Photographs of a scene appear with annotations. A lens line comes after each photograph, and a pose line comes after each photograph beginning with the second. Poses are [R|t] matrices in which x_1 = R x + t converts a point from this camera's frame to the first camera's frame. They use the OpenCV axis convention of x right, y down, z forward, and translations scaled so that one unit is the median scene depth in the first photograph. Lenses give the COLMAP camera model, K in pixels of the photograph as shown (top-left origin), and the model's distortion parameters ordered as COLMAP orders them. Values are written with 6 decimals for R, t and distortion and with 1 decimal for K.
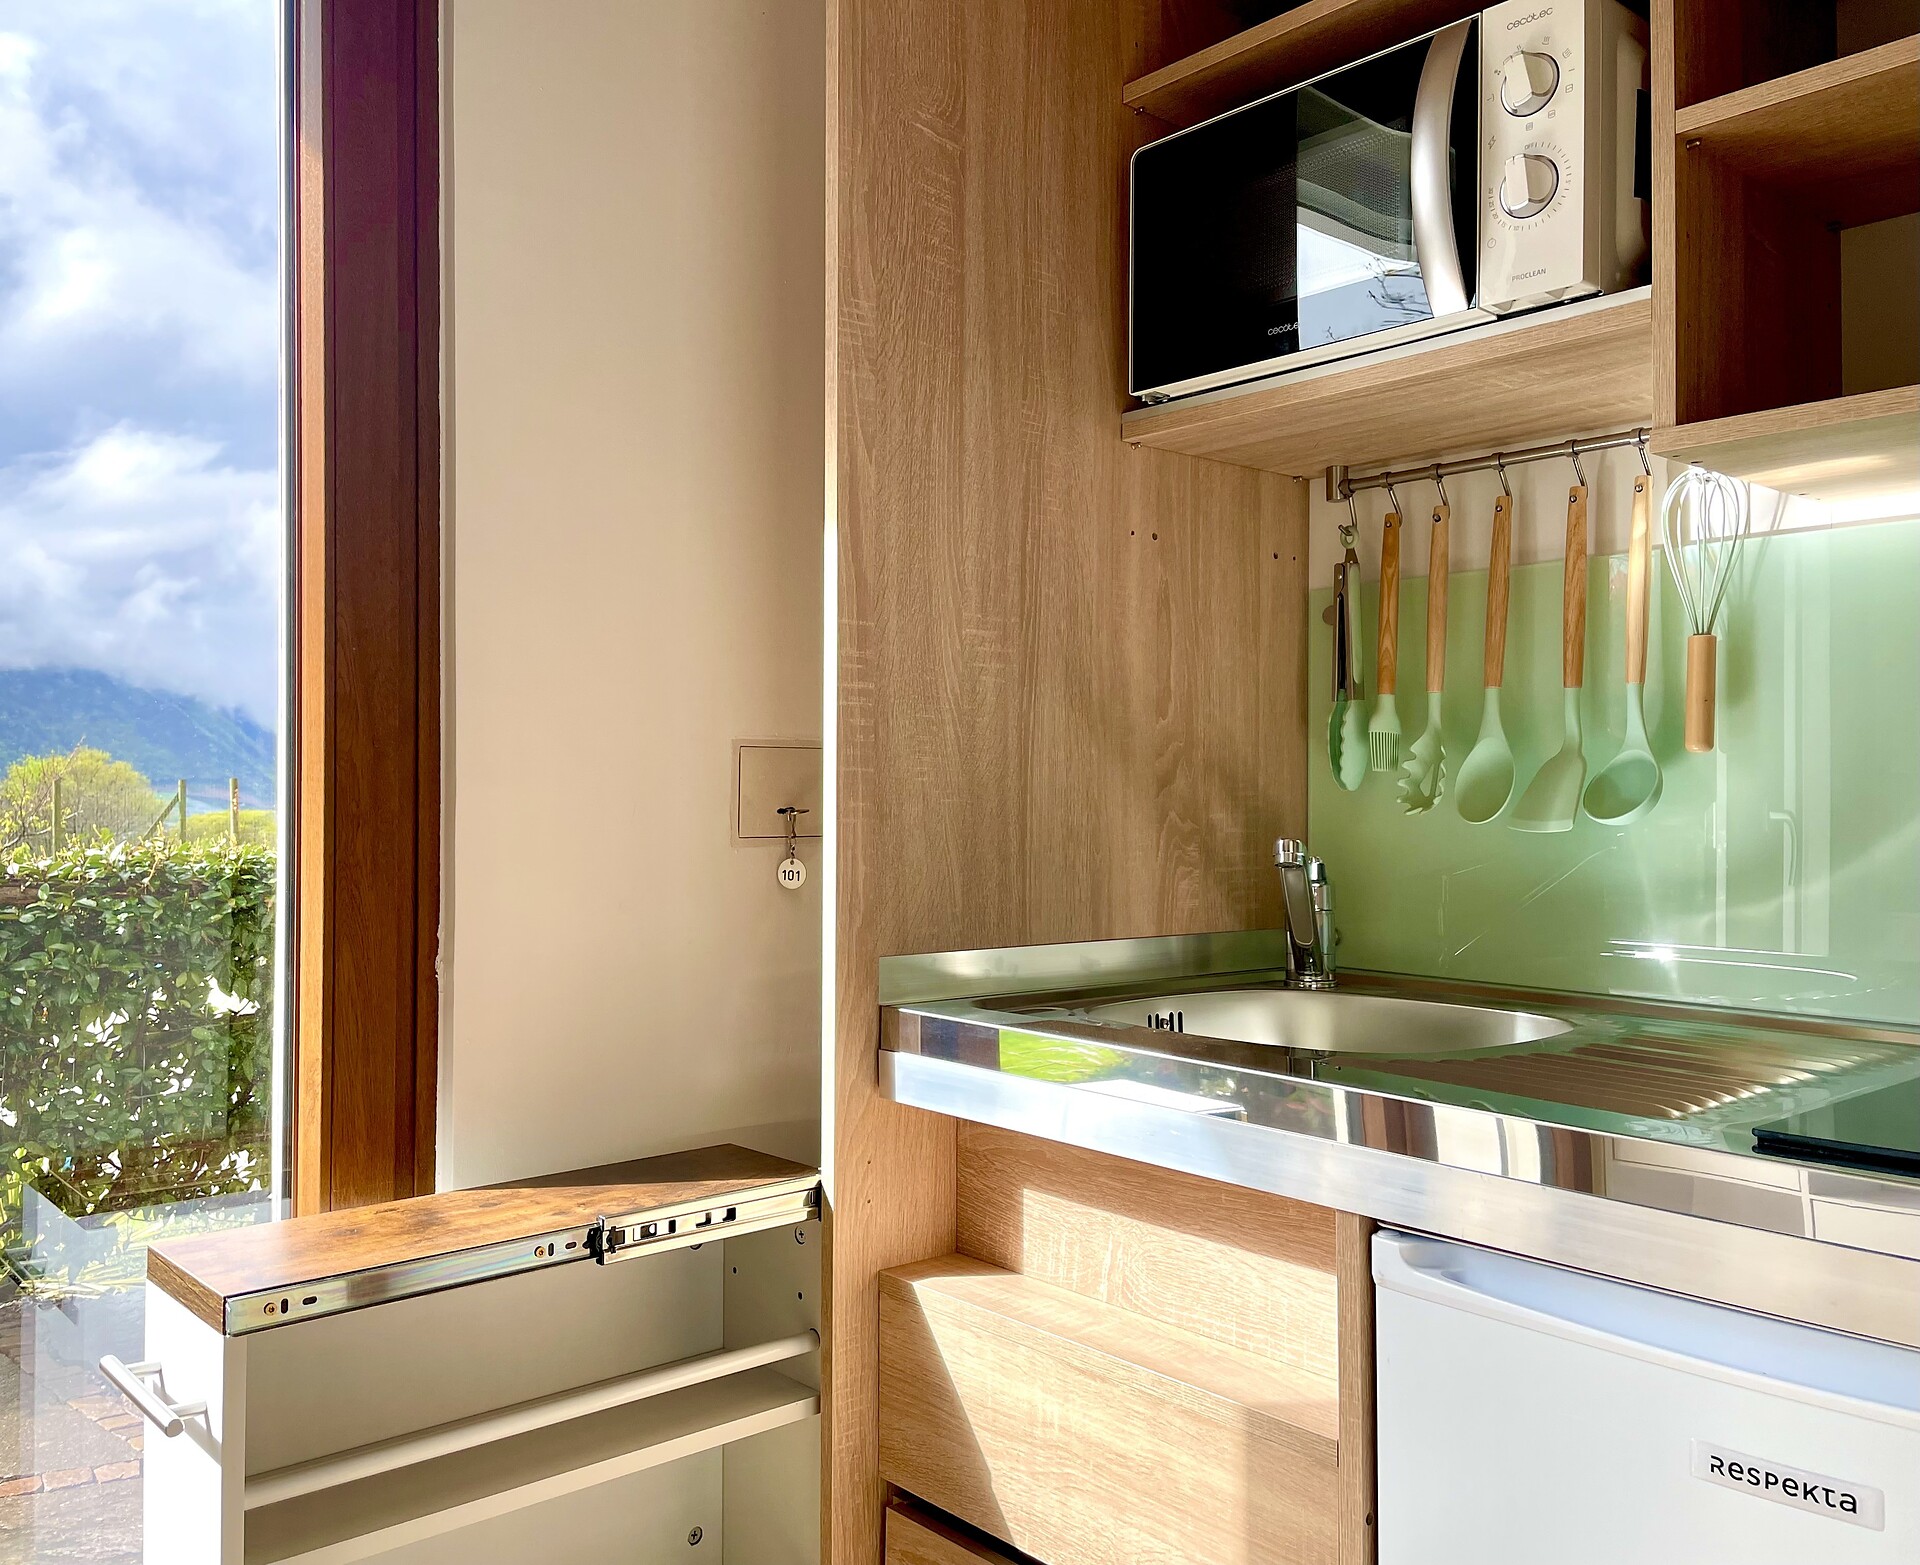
lens RADIAL K [[1535.3, 0, 960.6], [0, 1535.3, 793.0], [0, 0, 1]] dist [0.046547, 0.007044]
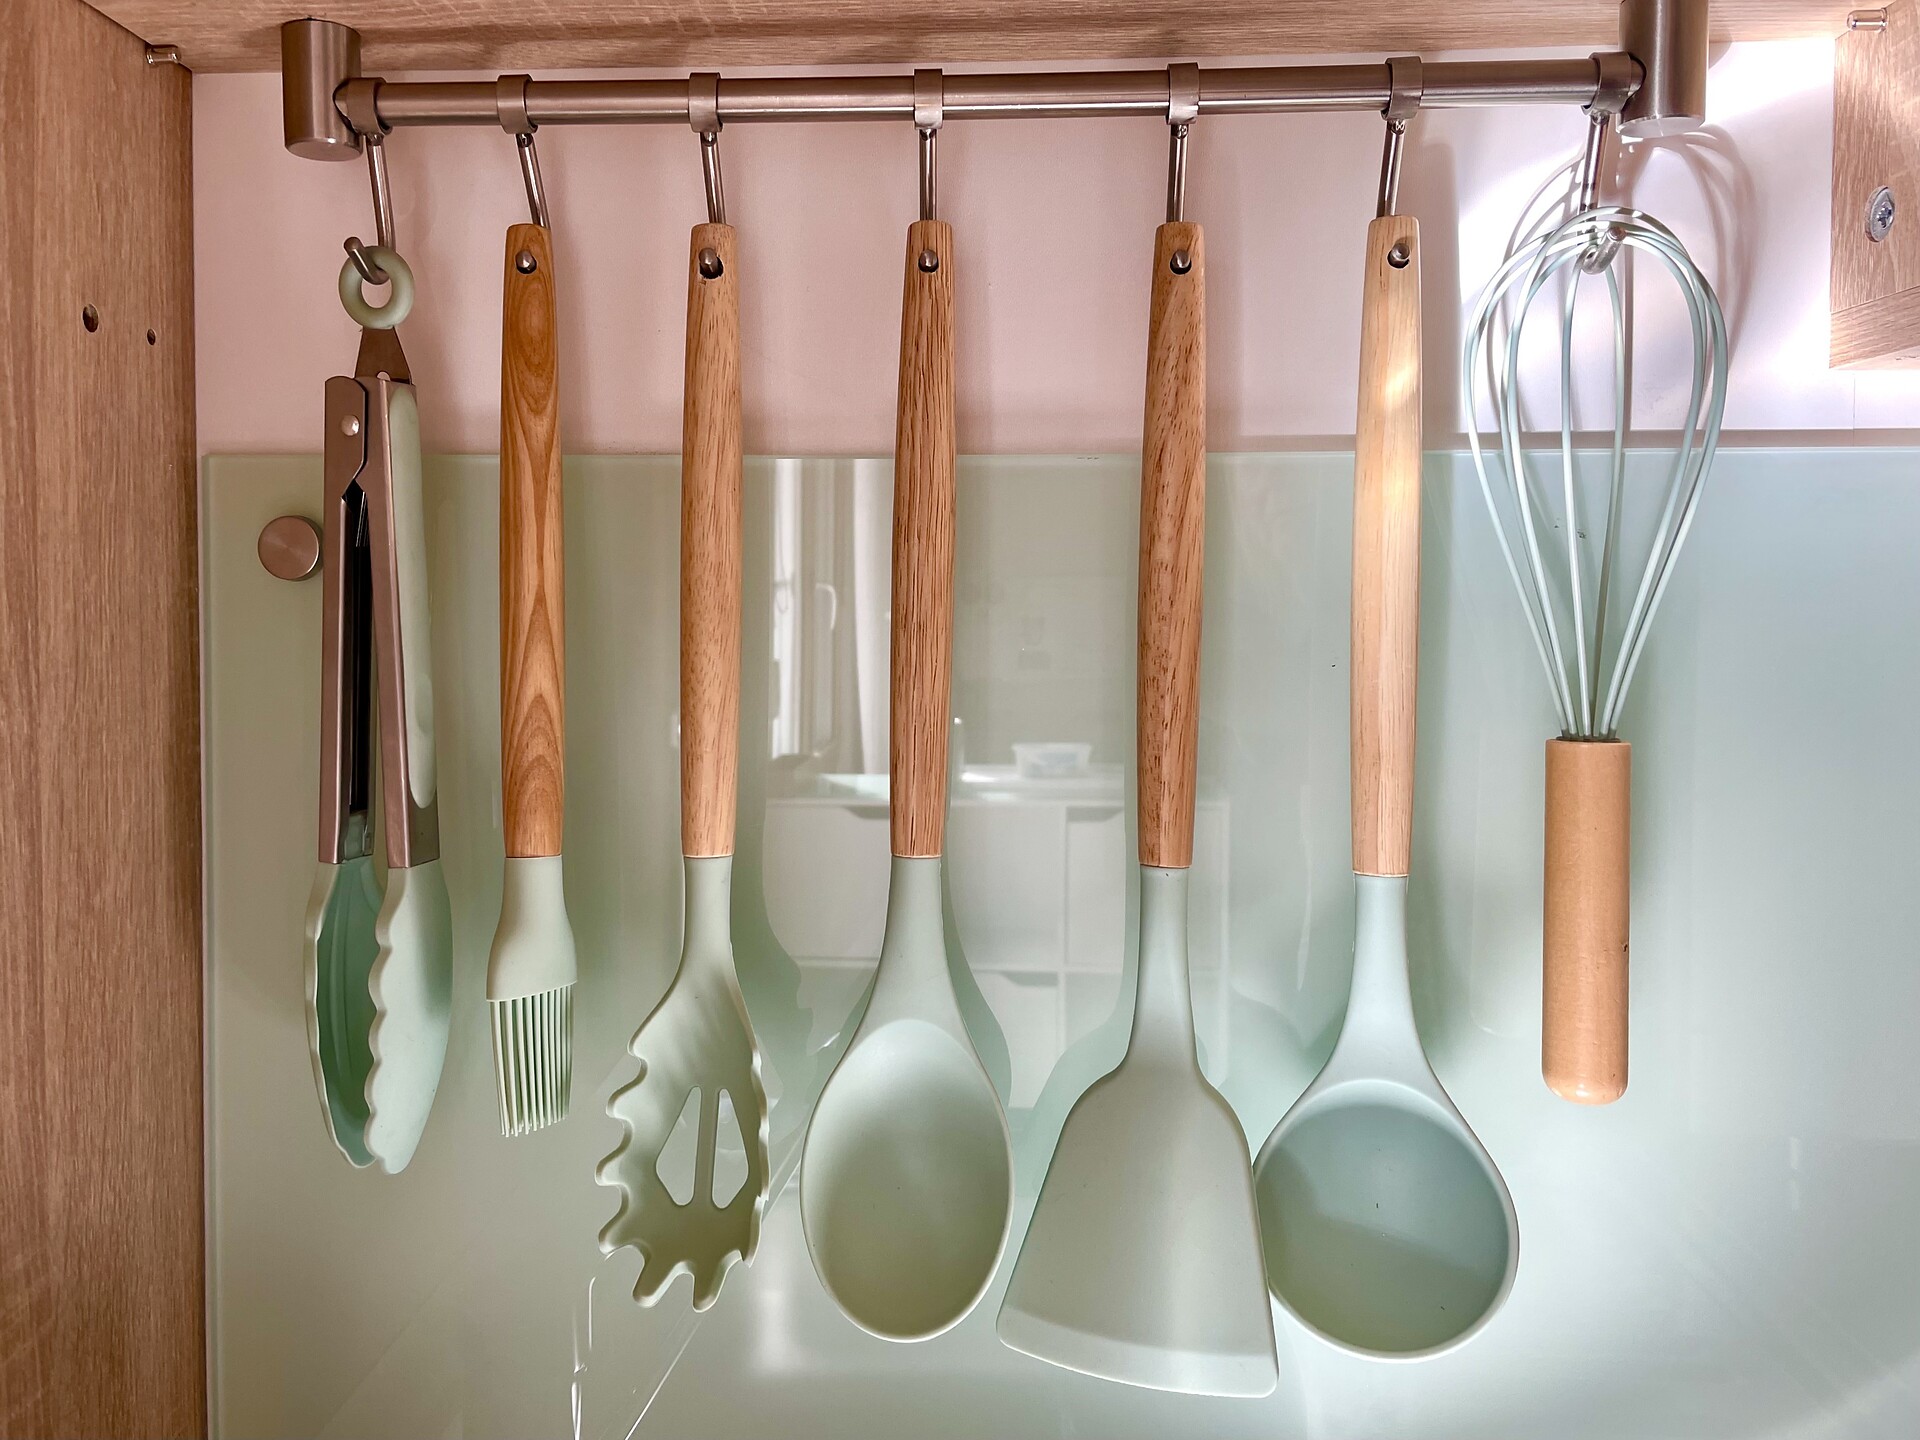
lens RADIAL K [[1760.1, 0, 962.7], [0, 1760.1, 710.2], [0, 0, 1]] dist [-0.006614, 0.000000]
pose [[0.739221, -0.030068, 0.672792, 0.112377], [-0.005305, 0.998712, 0.050462, -0.105303], [-0.673442, -0.040872, 0.738109, 0.687341]]
